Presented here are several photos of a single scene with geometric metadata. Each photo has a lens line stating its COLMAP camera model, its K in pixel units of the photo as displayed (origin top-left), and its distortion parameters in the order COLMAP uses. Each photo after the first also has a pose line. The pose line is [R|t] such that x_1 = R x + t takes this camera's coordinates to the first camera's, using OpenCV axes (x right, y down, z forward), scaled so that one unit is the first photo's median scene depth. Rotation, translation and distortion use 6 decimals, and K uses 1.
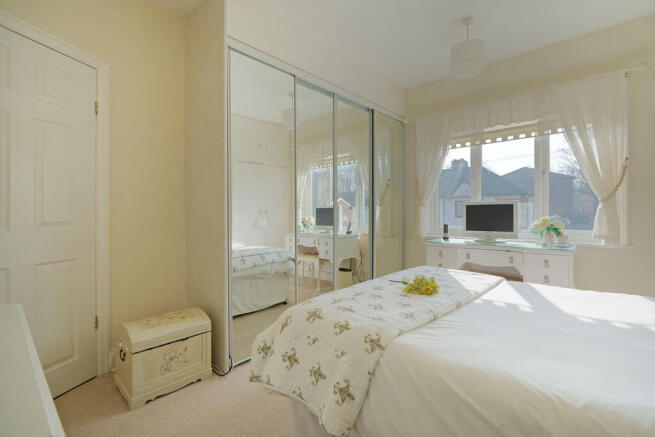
lens RADIAL K [[297.1, 0, 327.4], [0, 297.1, 215.0], [0, 0, 1]] dist [0.000291, 0.000700]
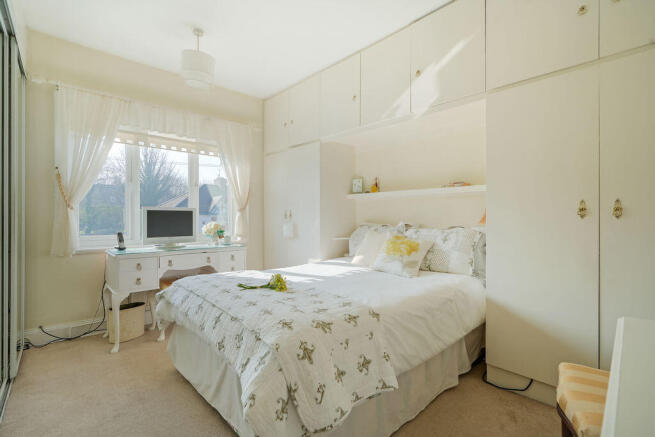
lens RADIAL K [[297.1, 0, 327.4], [0, 297.1, 218.7], [0, 0, 1]] dist [0.000291, 0.000700]
pose [[0.095455, 0.001056, 0.995433, -0.444412], [0.008241, 0.999964, -0.001851, -0.000842], [-0.995400, 0.008380, 0.095443, 0.401559]]
